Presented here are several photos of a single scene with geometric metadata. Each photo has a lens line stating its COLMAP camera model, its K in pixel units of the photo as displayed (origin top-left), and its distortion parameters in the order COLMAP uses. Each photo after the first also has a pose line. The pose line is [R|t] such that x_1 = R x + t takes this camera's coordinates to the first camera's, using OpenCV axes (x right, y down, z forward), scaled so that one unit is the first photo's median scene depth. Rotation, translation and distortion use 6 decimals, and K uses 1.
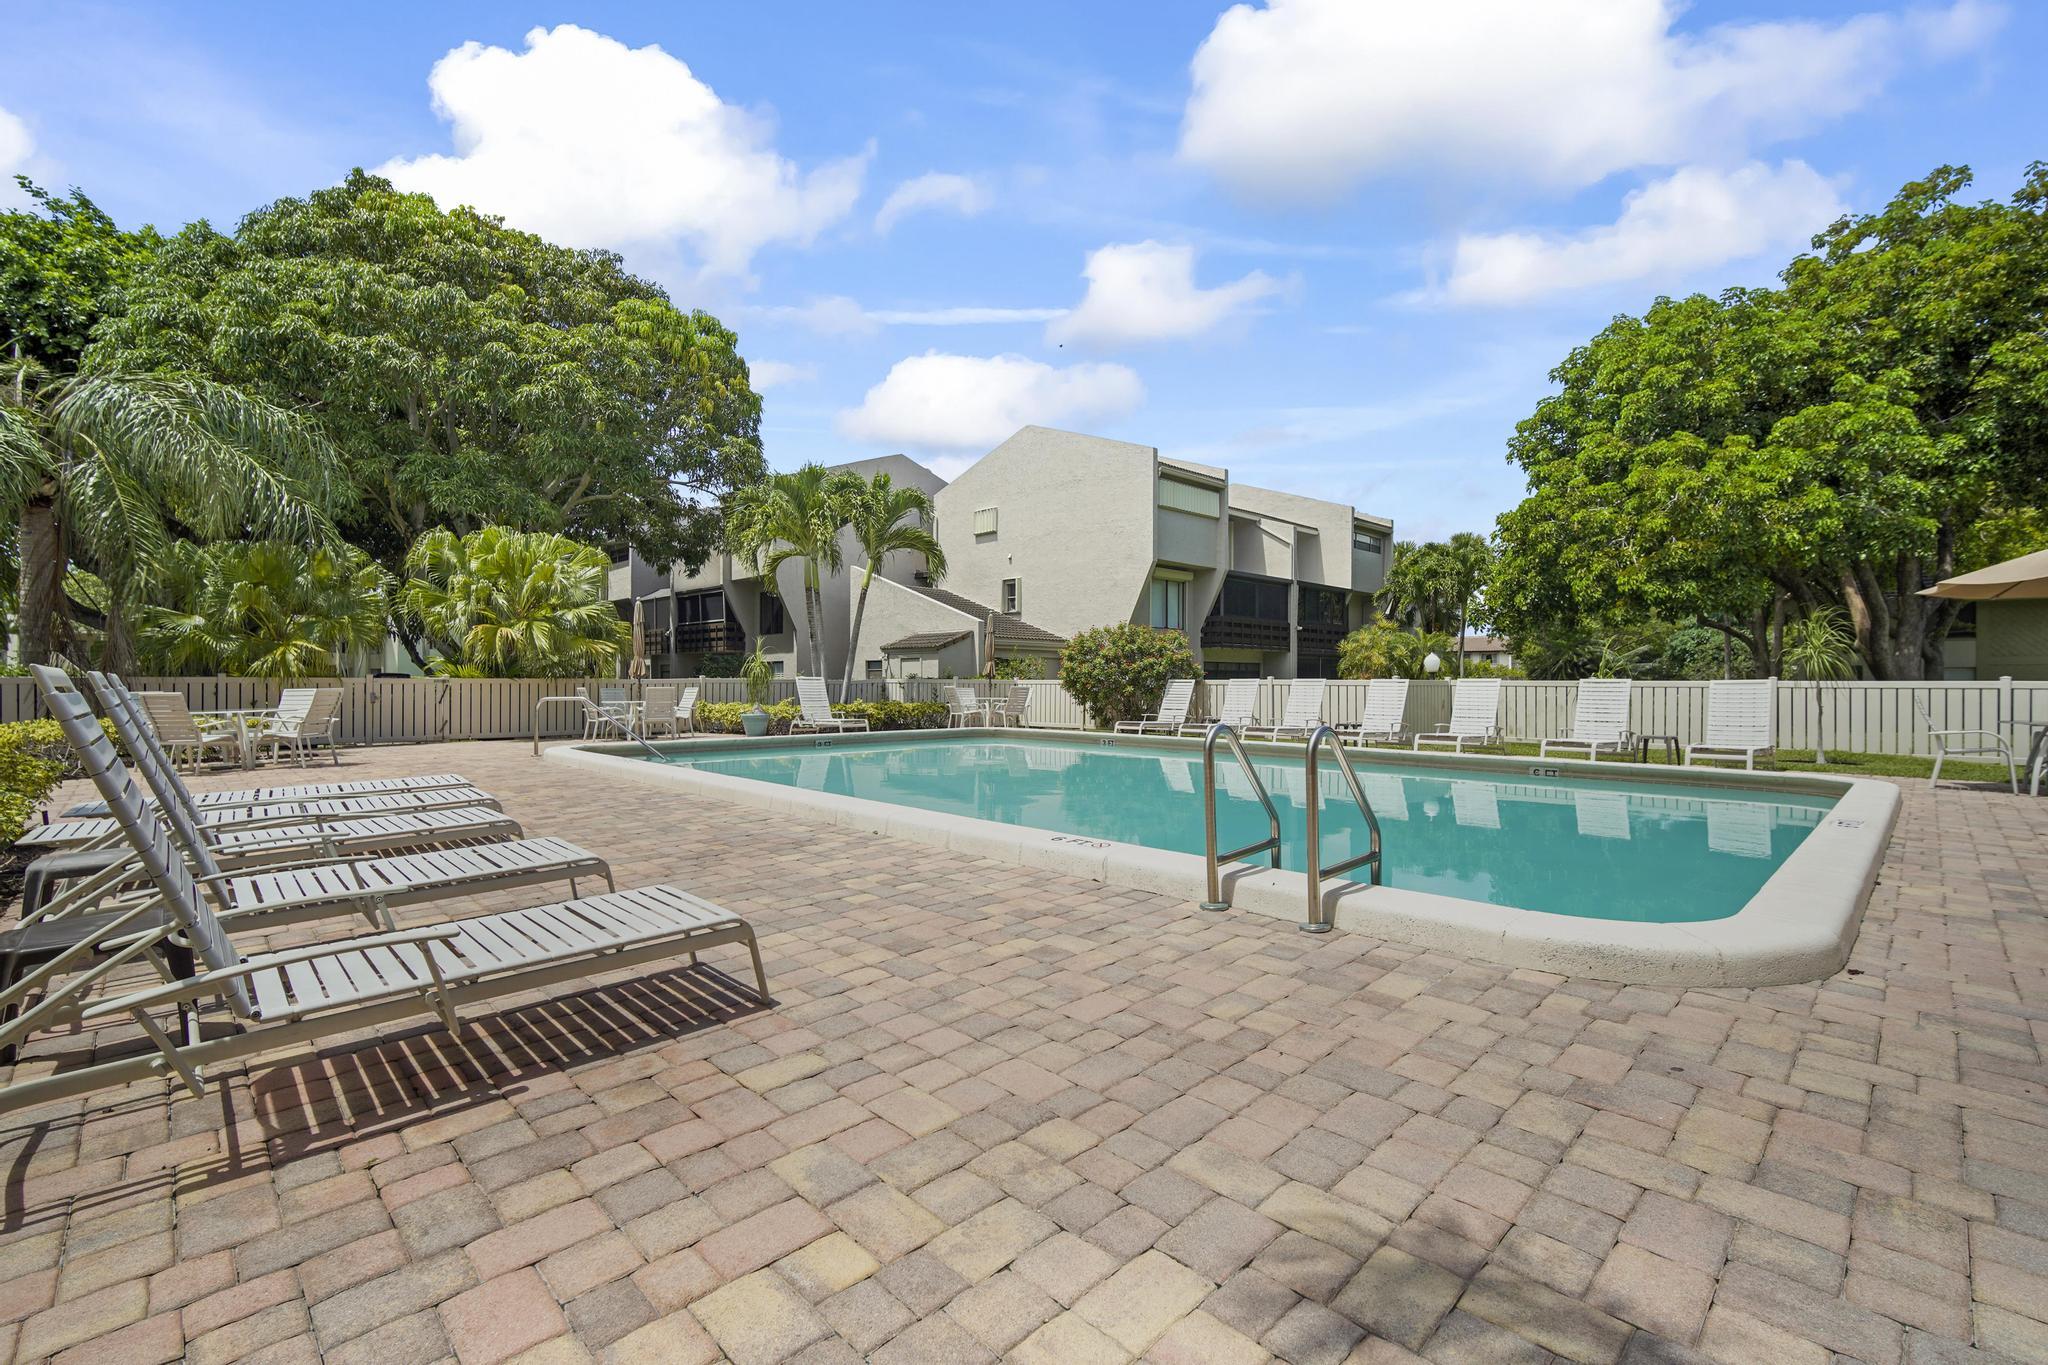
lens RADIAL K [[896.8, 0, 1024.0], [0, 896.8, 682.5], [0, 0, 1]] dist [-0.012148, 0.003692]
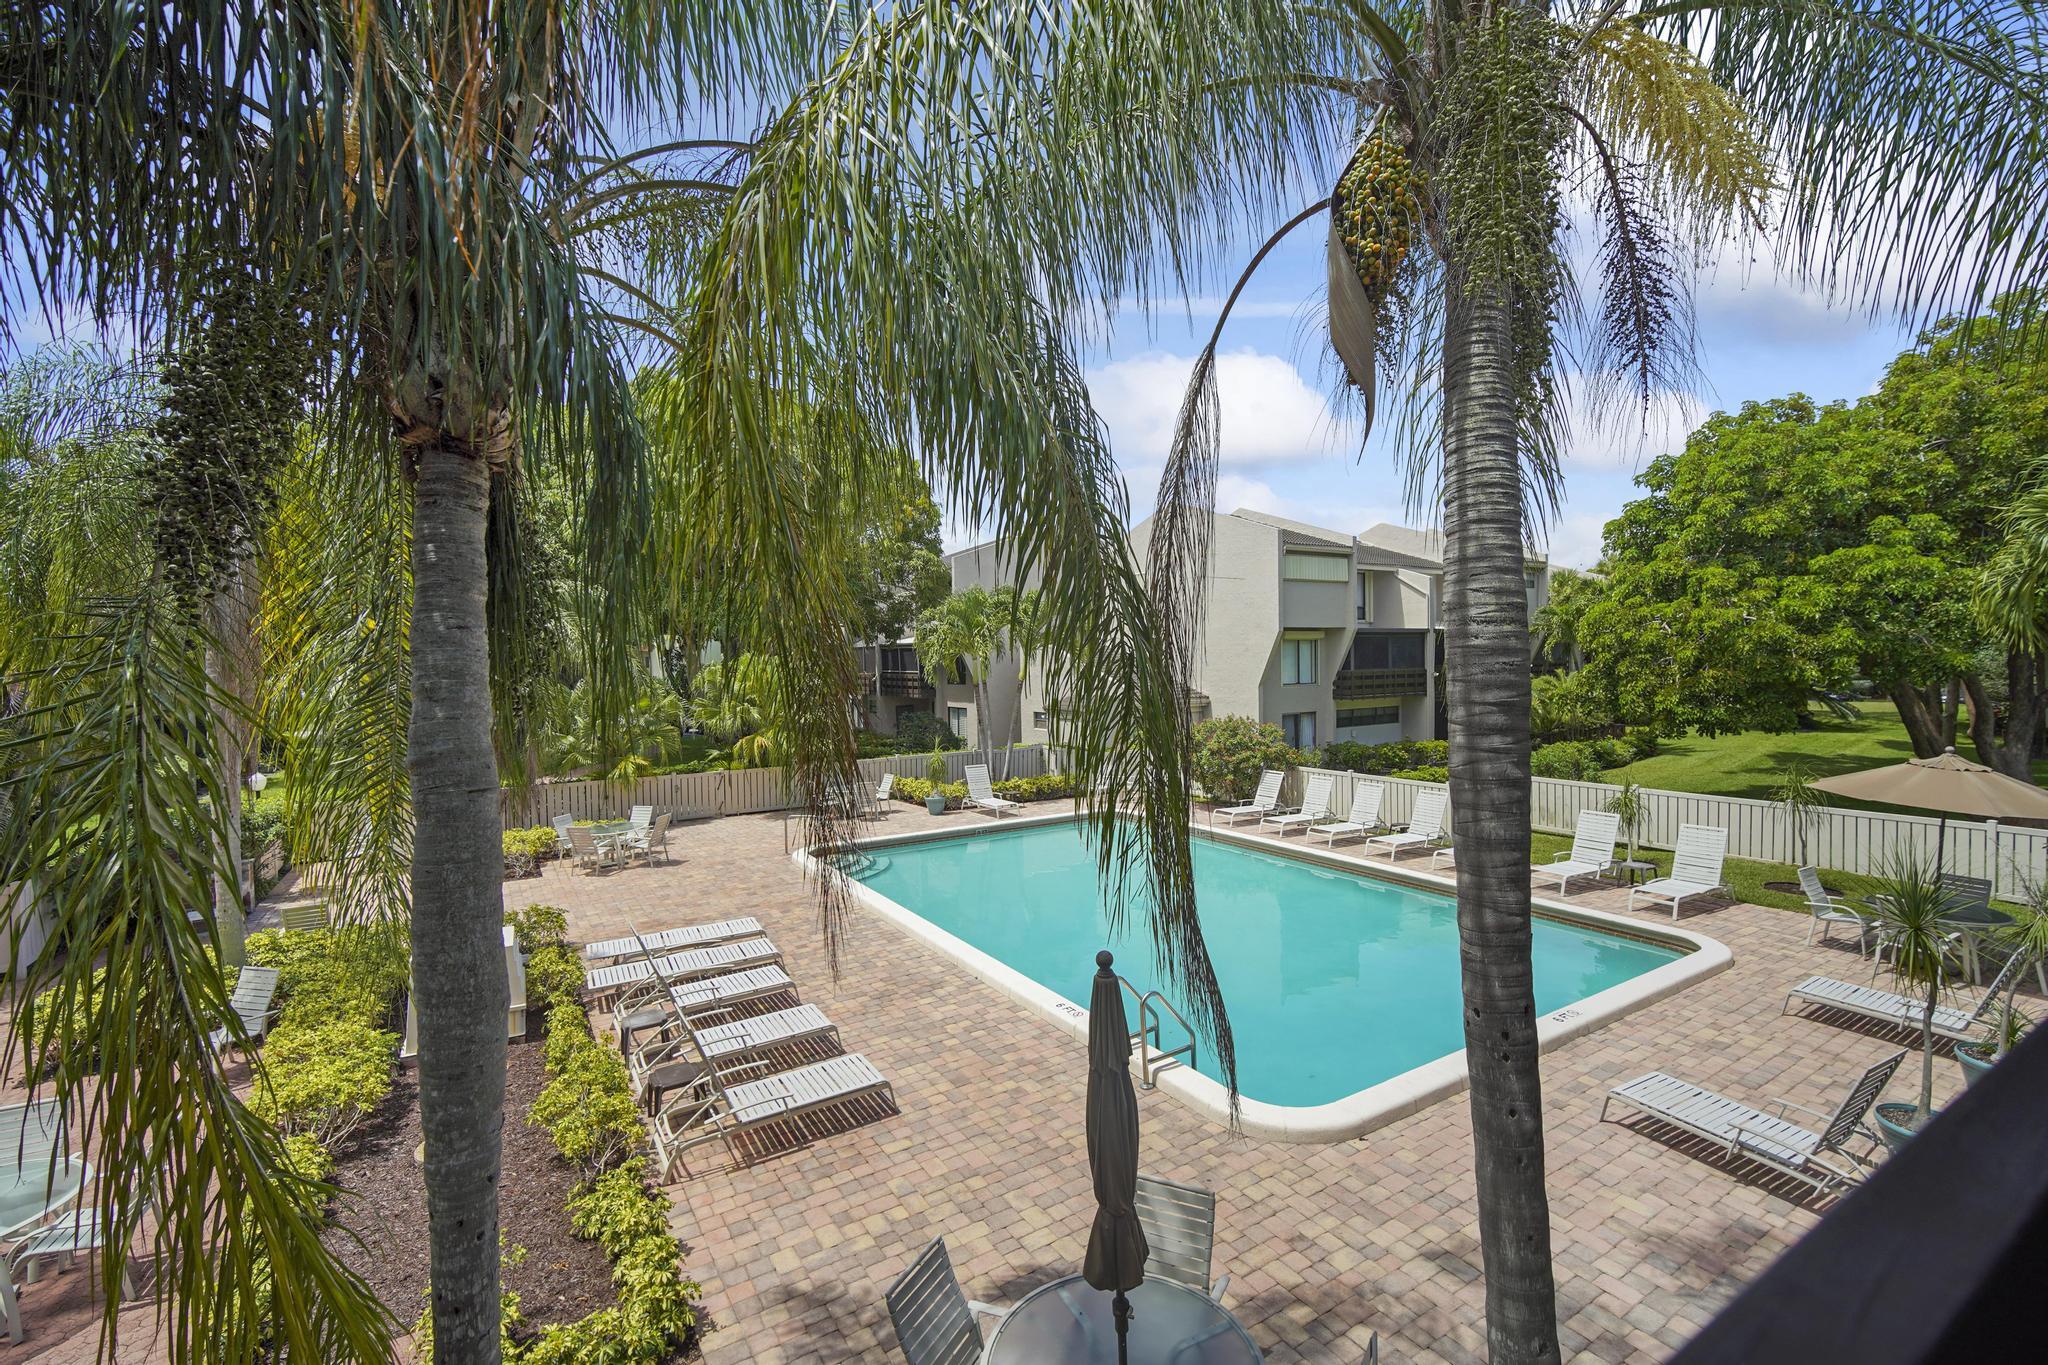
lens RADIAL K [[899.4, 0, 1027.3], [0, 899.4, 666.2], [0, 0, 1]] dist [-0.014053, 0.005606]
pose [[0.976775, -0.016087, -0.213664, 0.119960], [0.018817, 0.999765, 0.010746, -0.173793], [0.213441, -0.014517, 0.976848, -0.261221]]
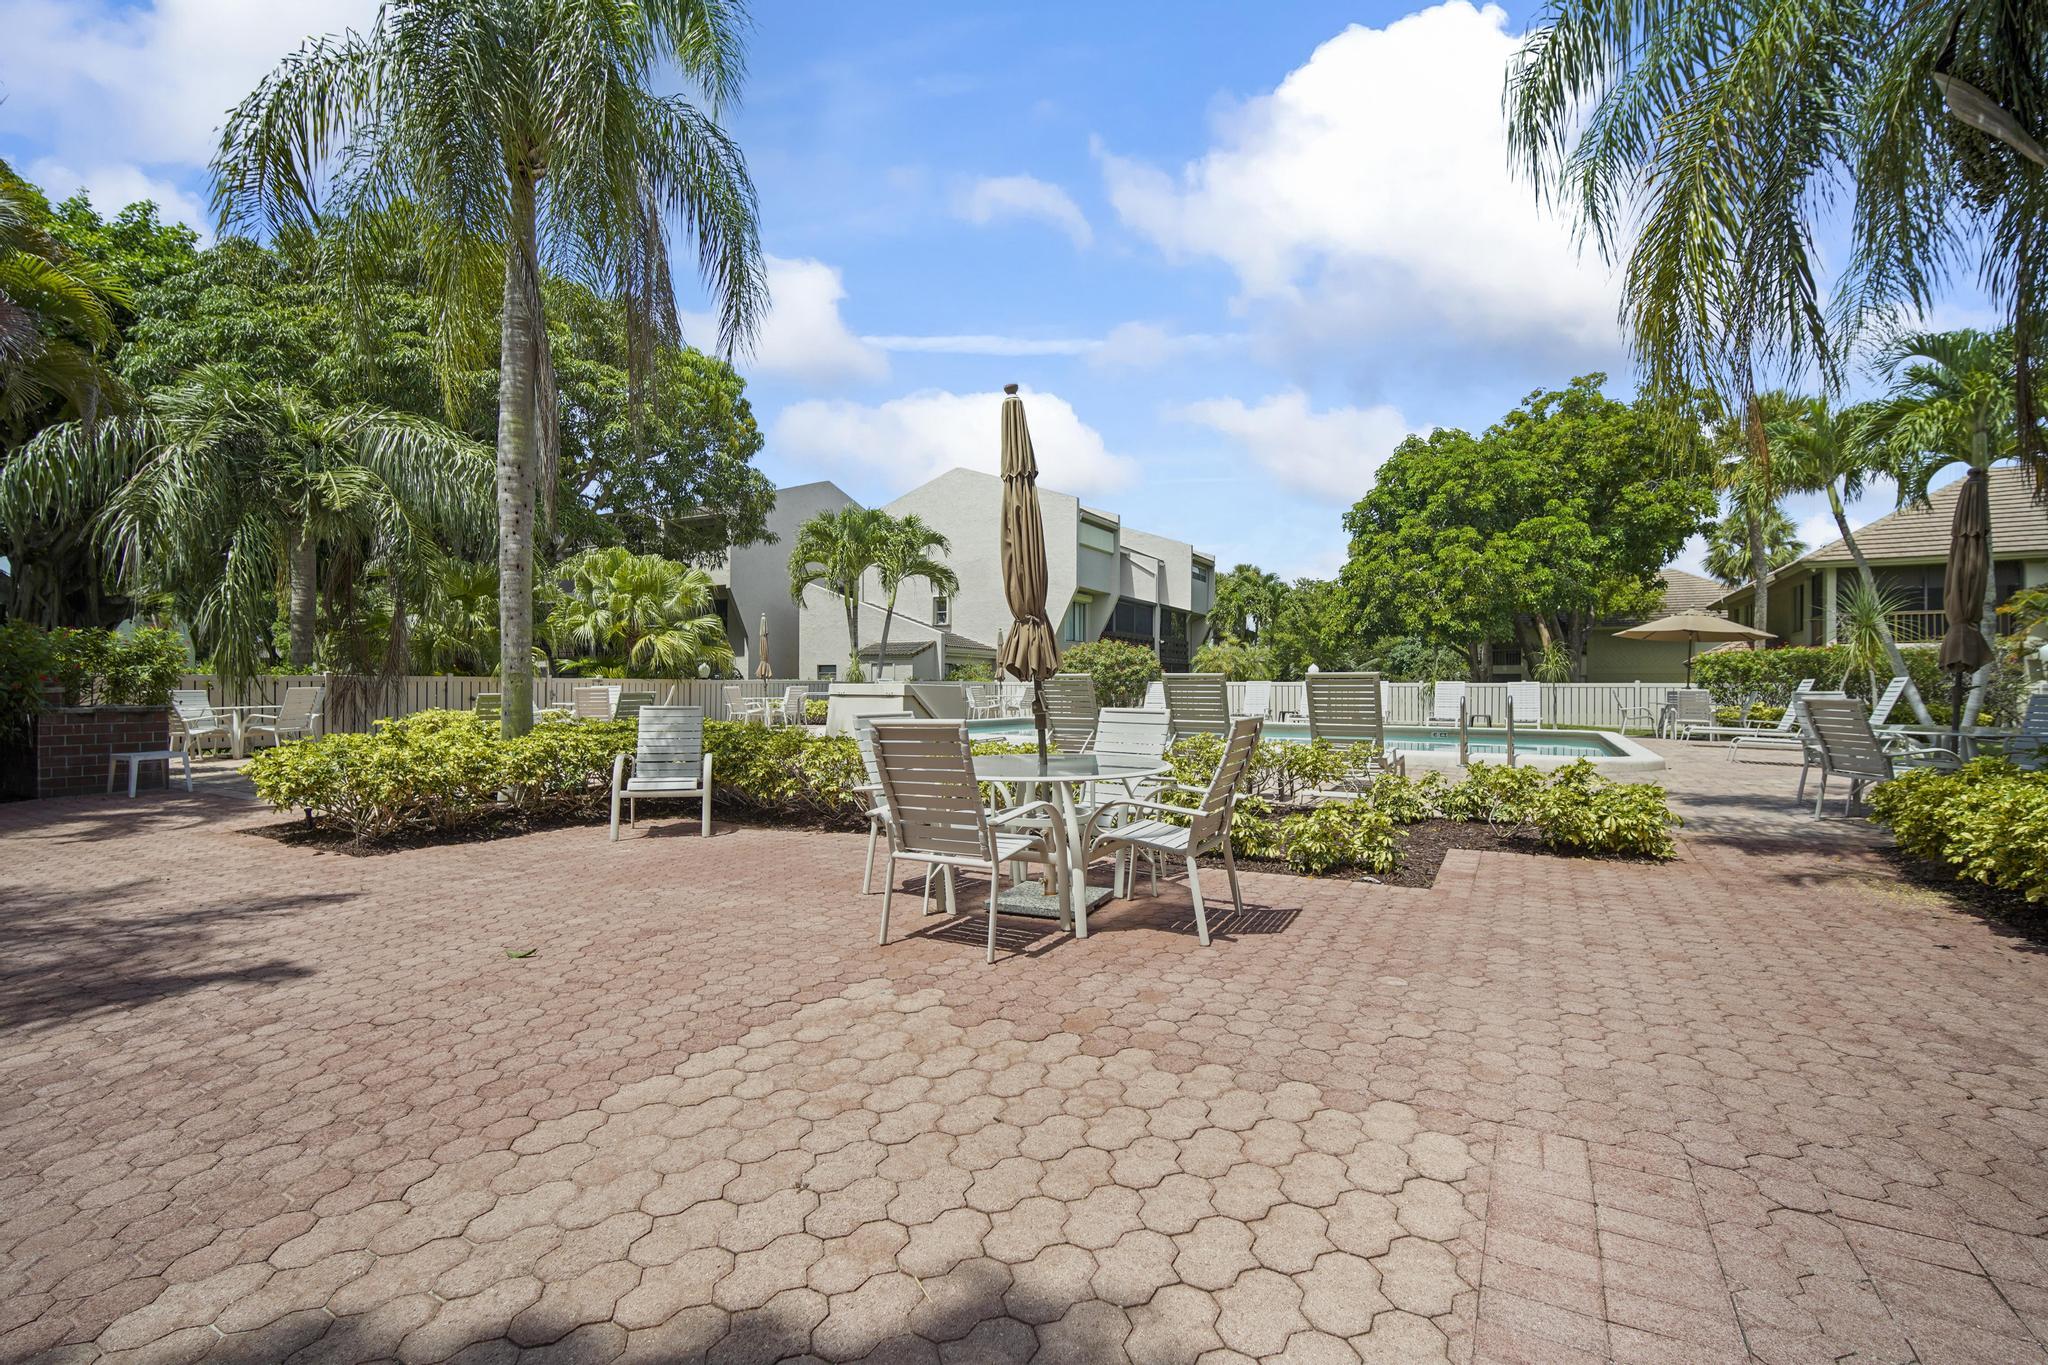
lens RADIAL K [[896.8, 0, 1024.0], [0, 896.8, 682.5], [0, 0, 1]] dist [-0.012148, 0.003692]
pose [[0.960455, 0.001781, 0.278429, -0.434581], [-0.000419, 0.999988, -0.004951, 0.004729], [-0.278434, 0.004638, 0.960444, -0.288071]]
